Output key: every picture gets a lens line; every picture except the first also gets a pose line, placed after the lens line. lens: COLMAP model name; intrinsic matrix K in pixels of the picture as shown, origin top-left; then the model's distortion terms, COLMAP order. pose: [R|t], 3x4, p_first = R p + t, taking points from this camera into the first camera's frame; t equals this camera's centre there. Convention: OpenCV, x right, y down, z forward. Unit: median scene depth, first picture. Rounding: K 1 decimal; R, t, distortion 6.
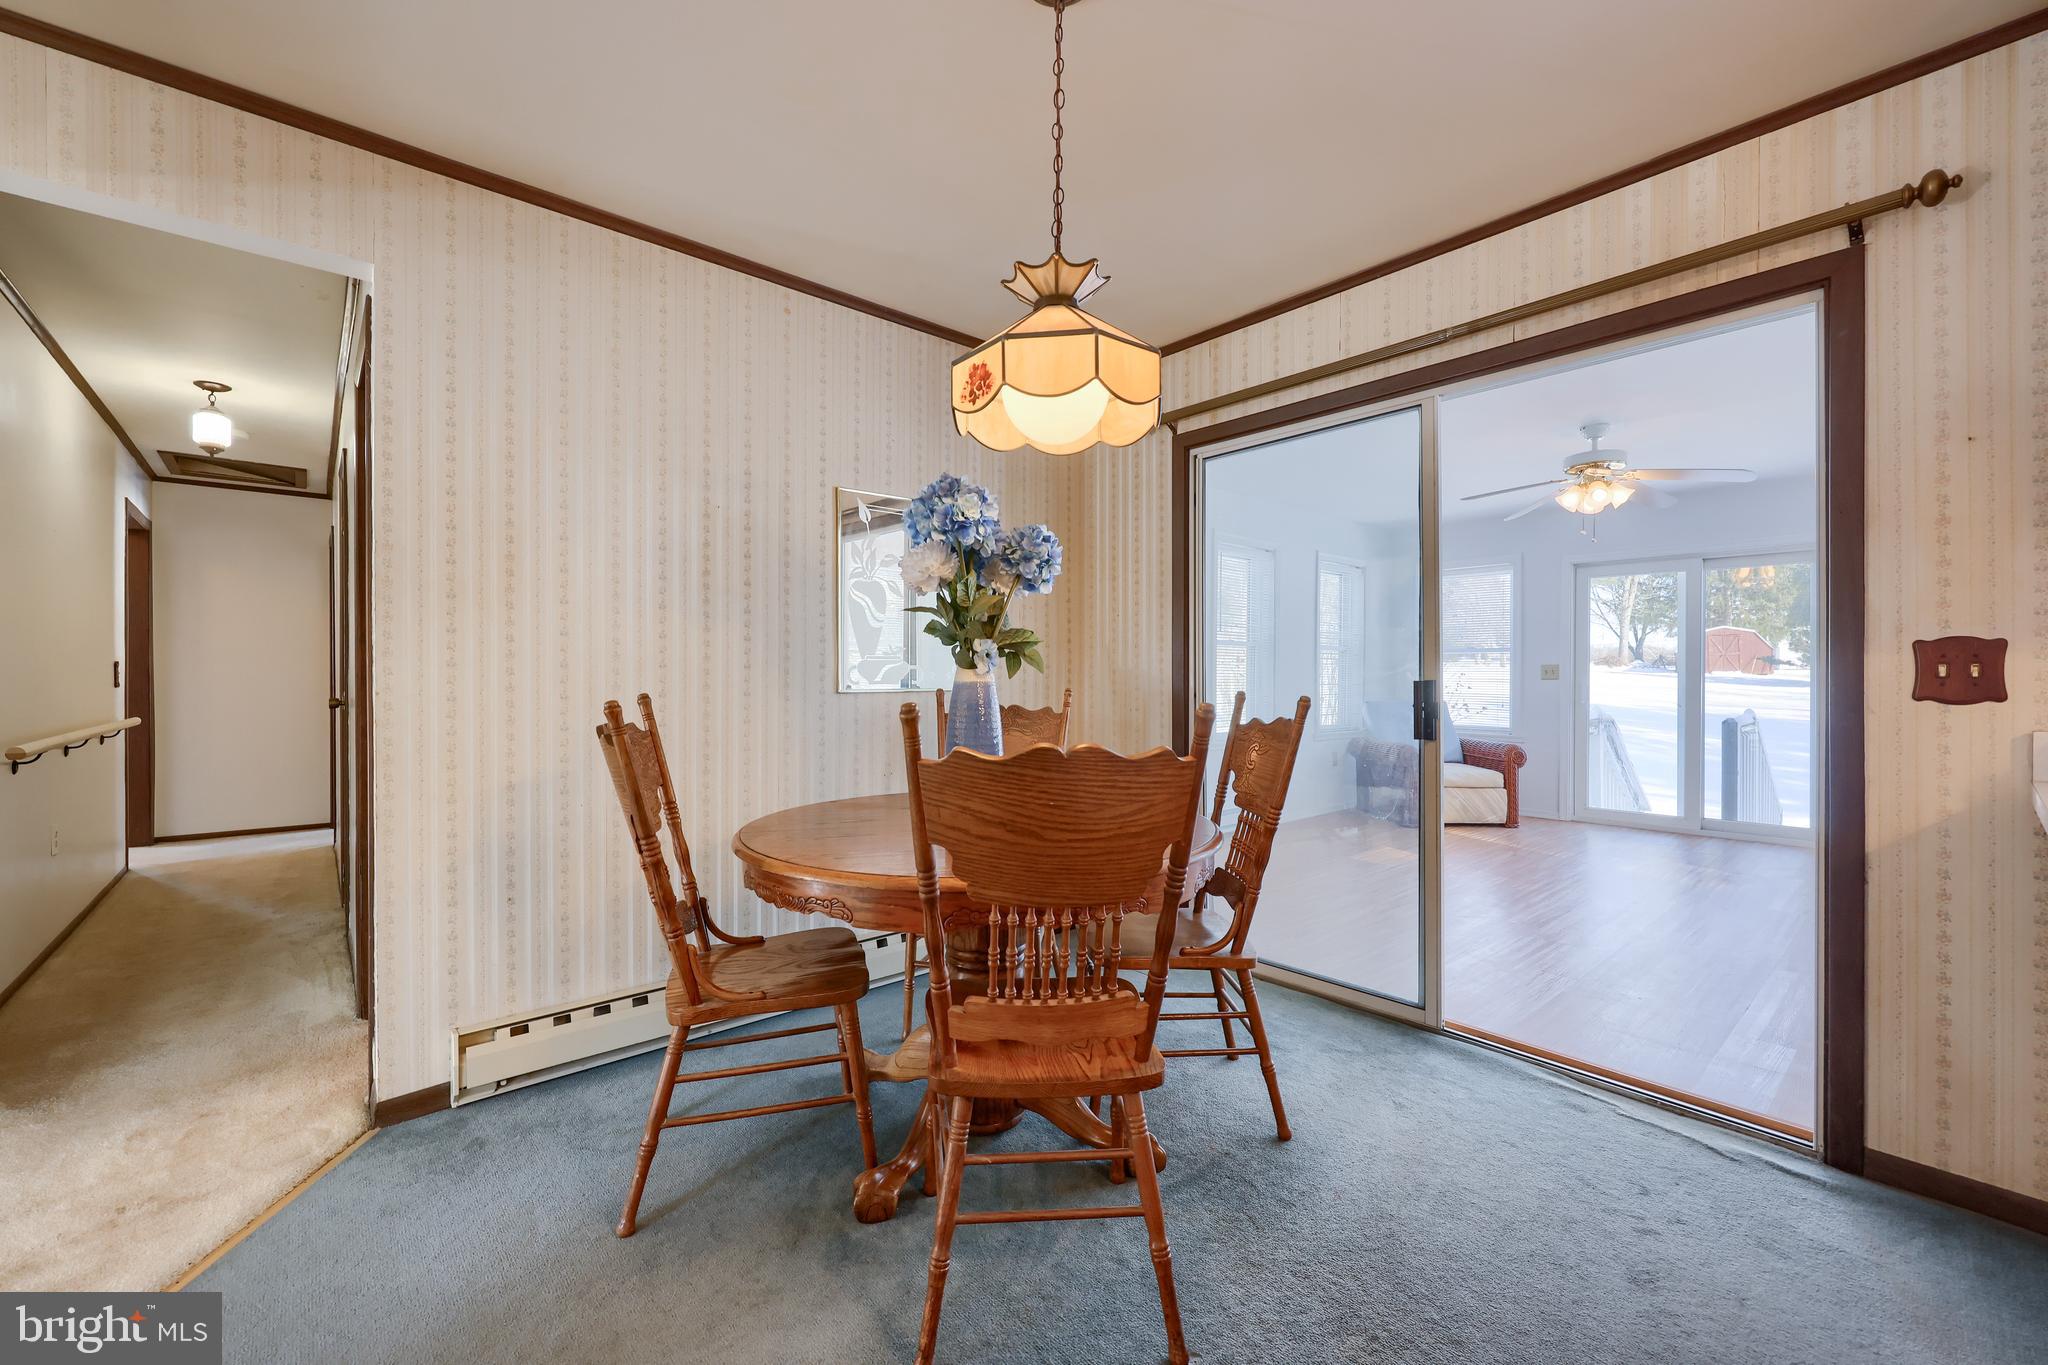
lens RADIAL K [[836.9, 0, 1017.5], [0, 836.9, 674.7], [0, 0, 1]] dist [-0.000620, 0.000376]
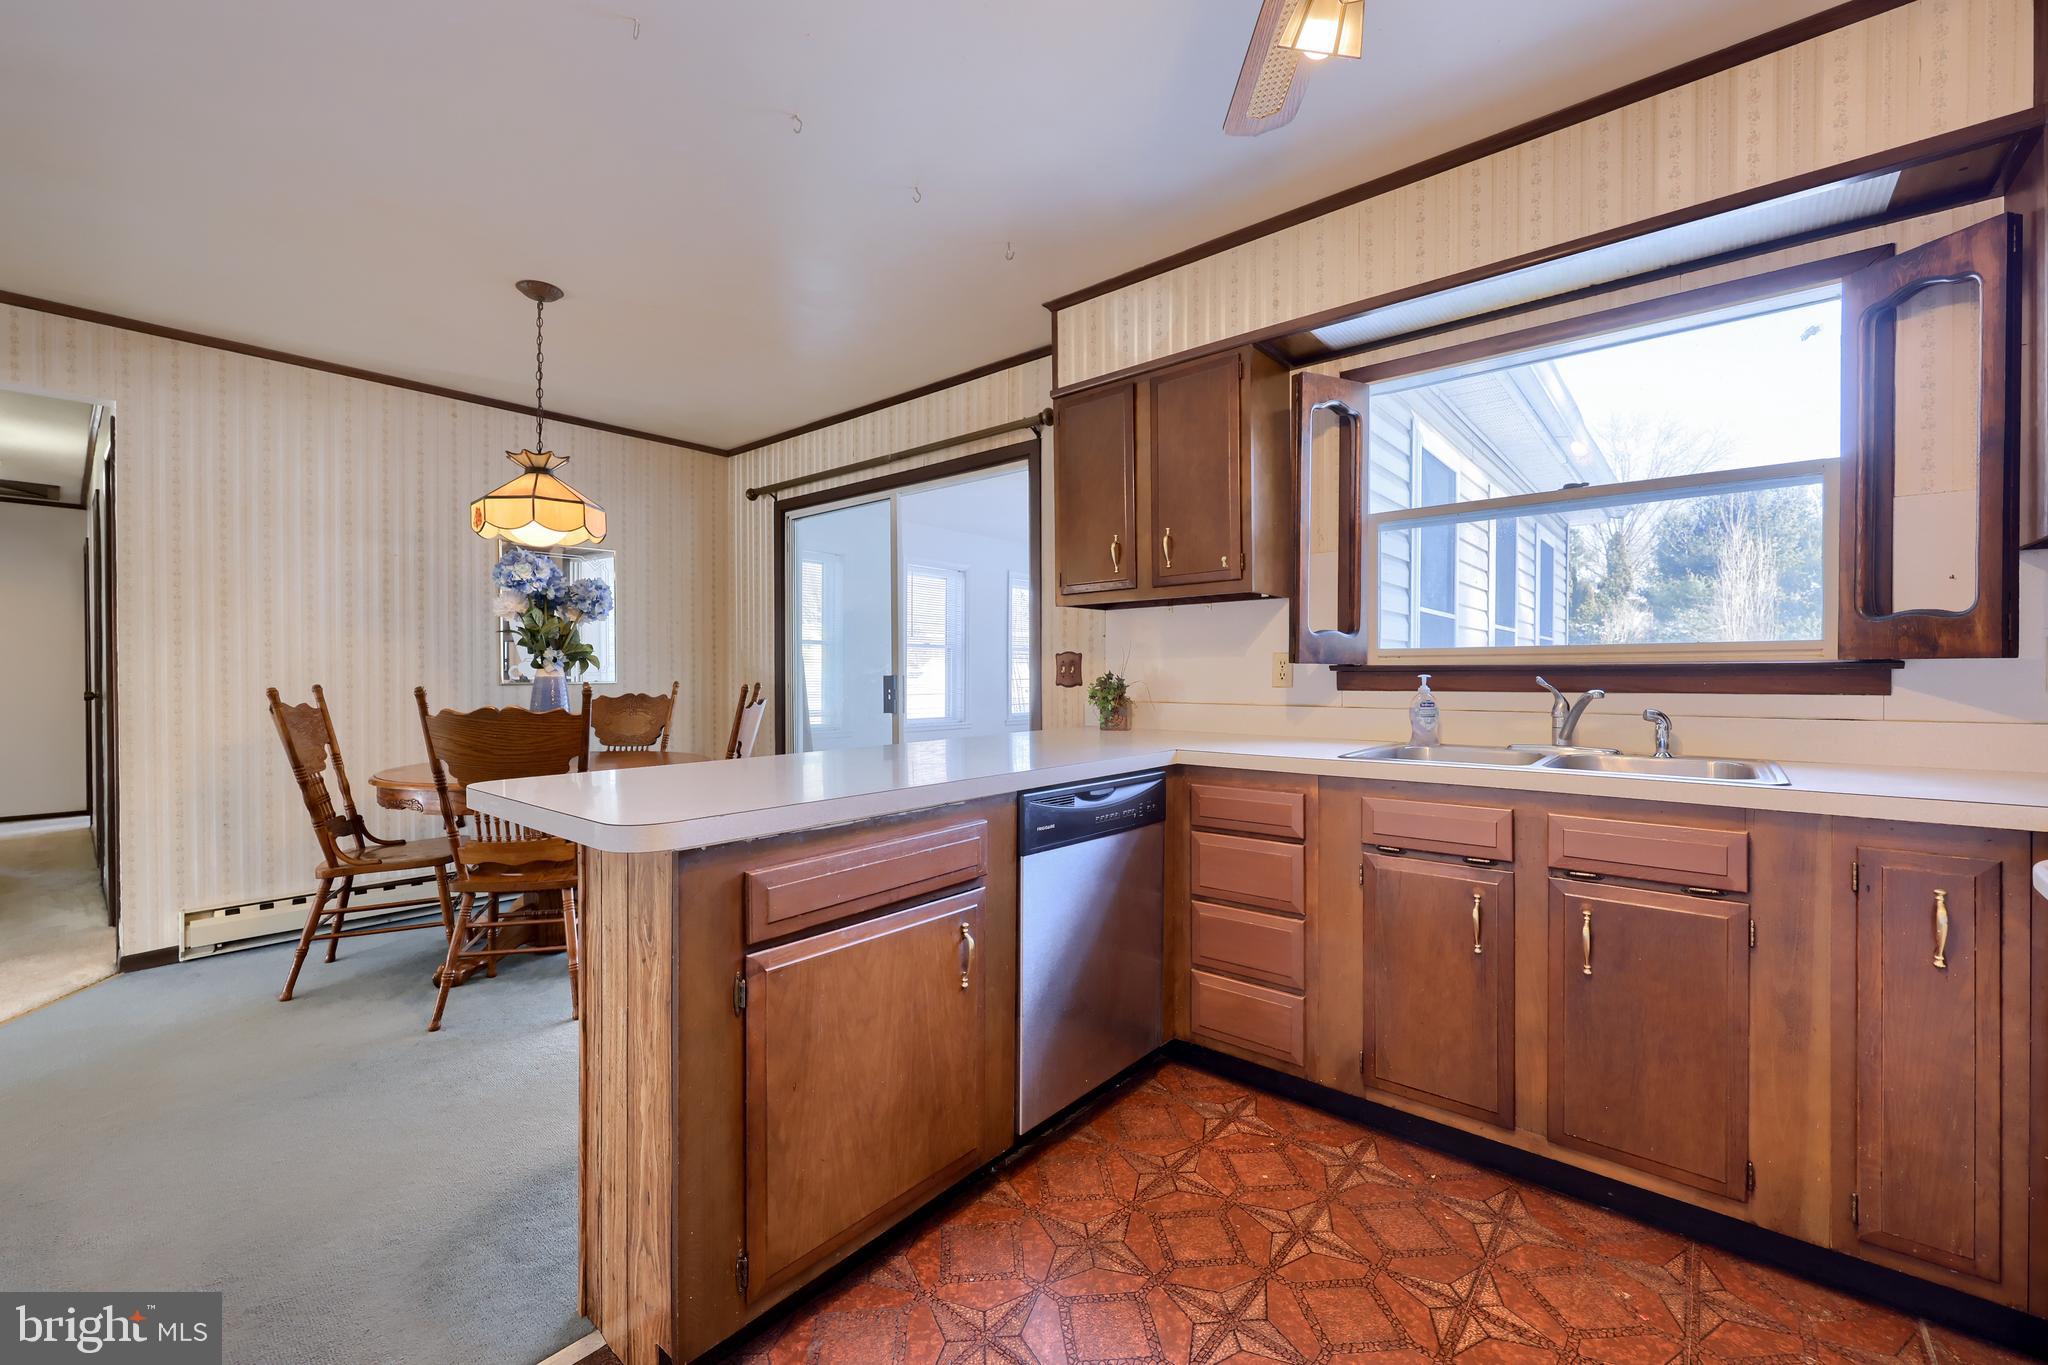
lens RADIAL K [[836.9, 0, 1010.3], [0, 836.9, 675.3], [0, 0, 1]] dist [-0.000620, 0.000376]
pose [[0.989220, -0.001534, 0.146431, 0.536659], [0.000691, 0.999983, 0.005813, -0.002699], [-0.146437, -0.005649, 0.989204, -0.648802]]
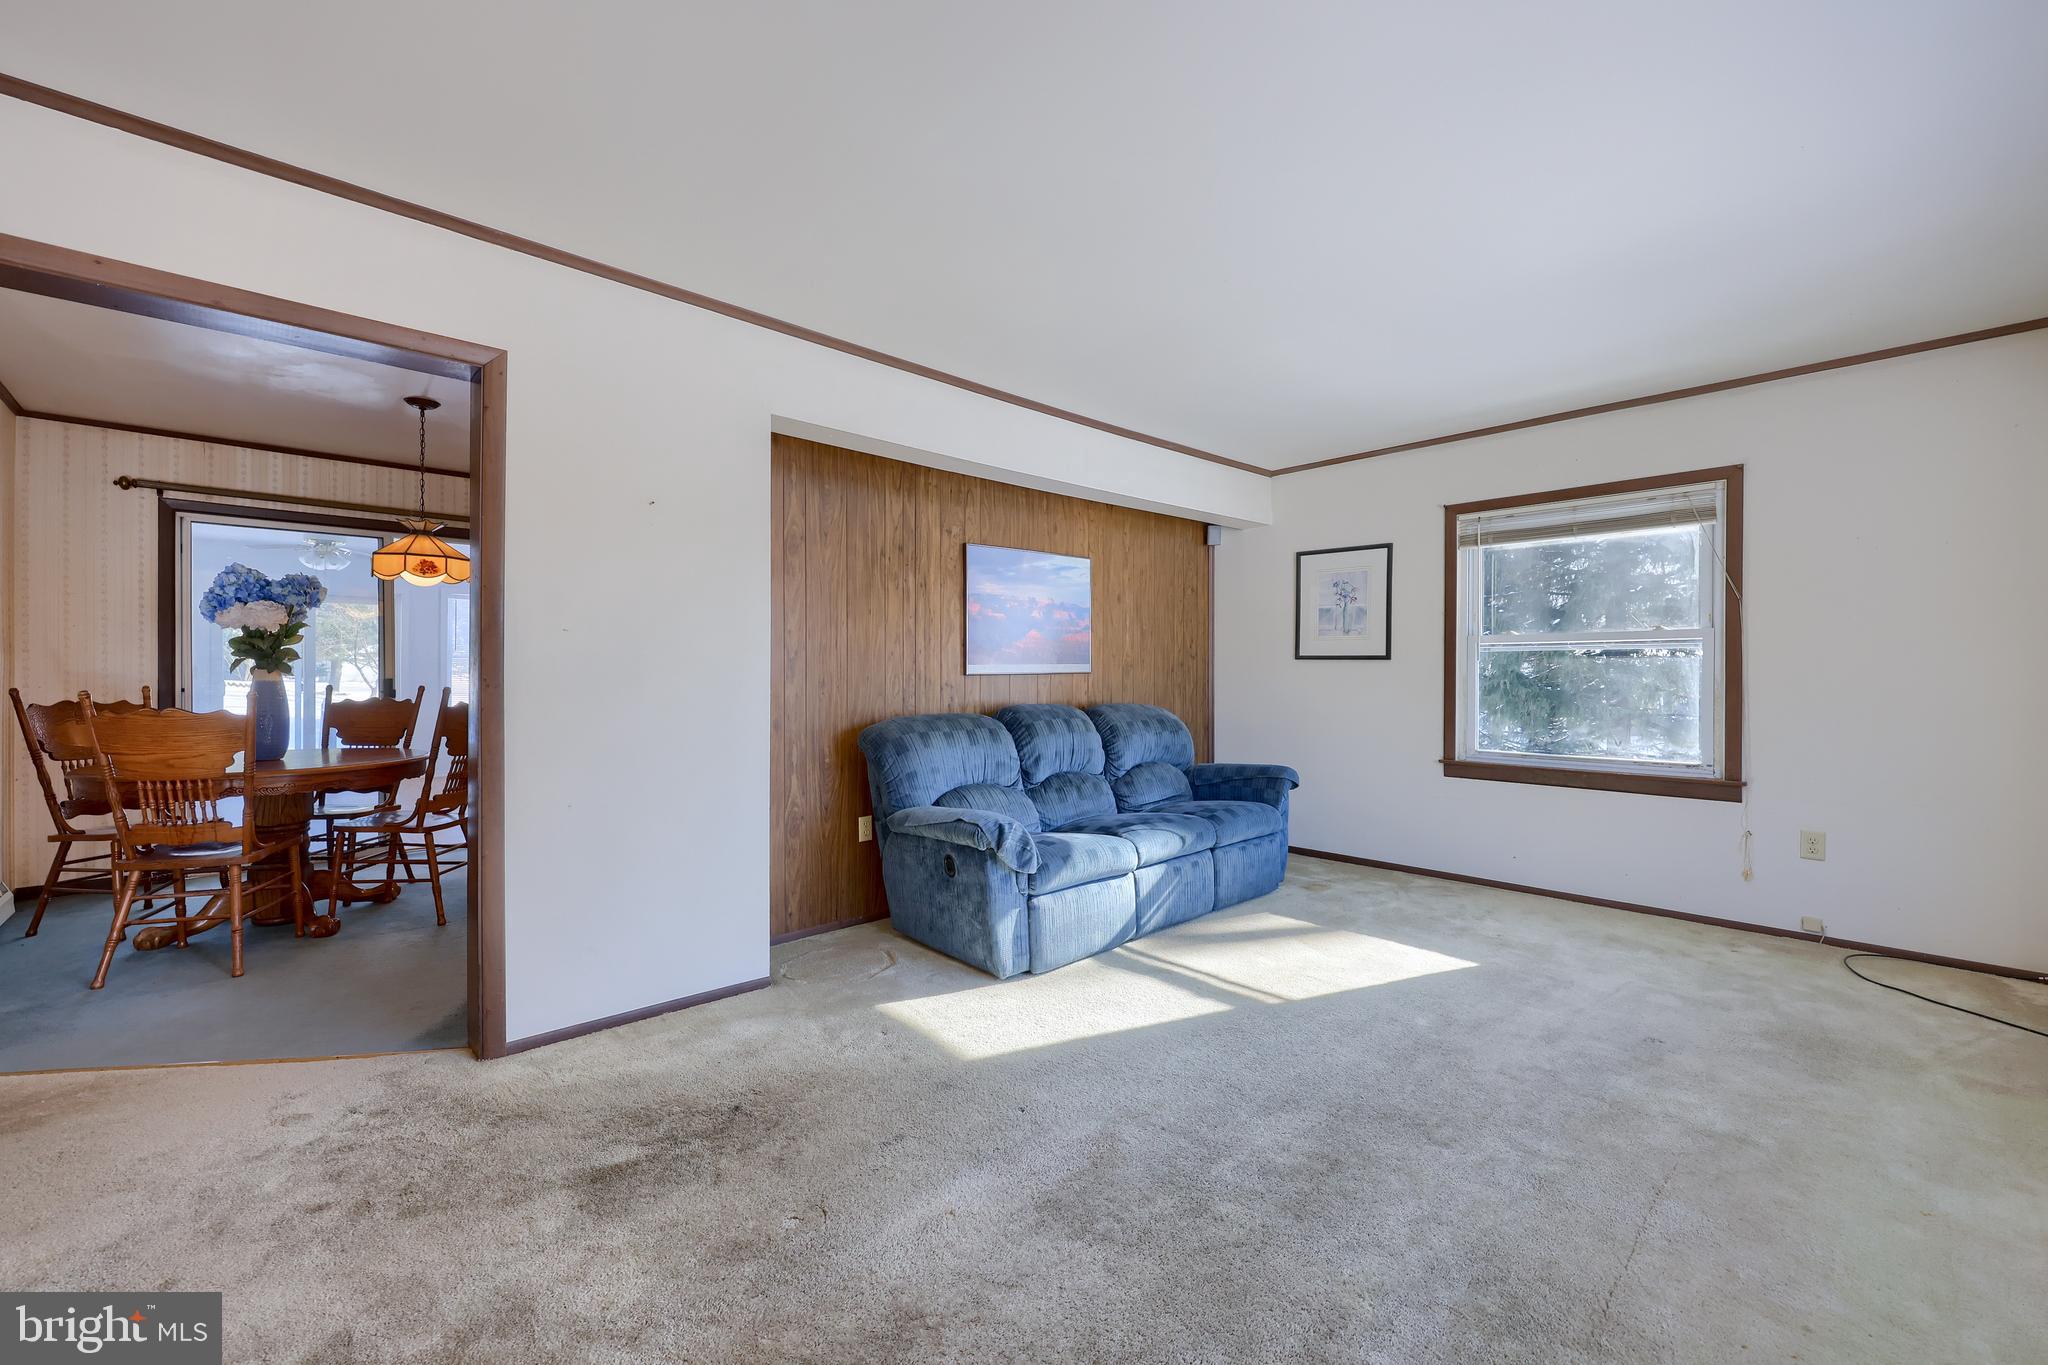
lens RADIAL K [[836.9, 0, 1004.0], [0, 836.9, 675.4], [0, 0, 1]] dist [-0.000620, 0.000376]
pose [[-0.036938, 0.000583, 0.999317, -1.749407], [-0.005546, 0.999984, -0.000789, -0.007992], [-0.999302, -0.005571, -0.036934, -0.451426]]
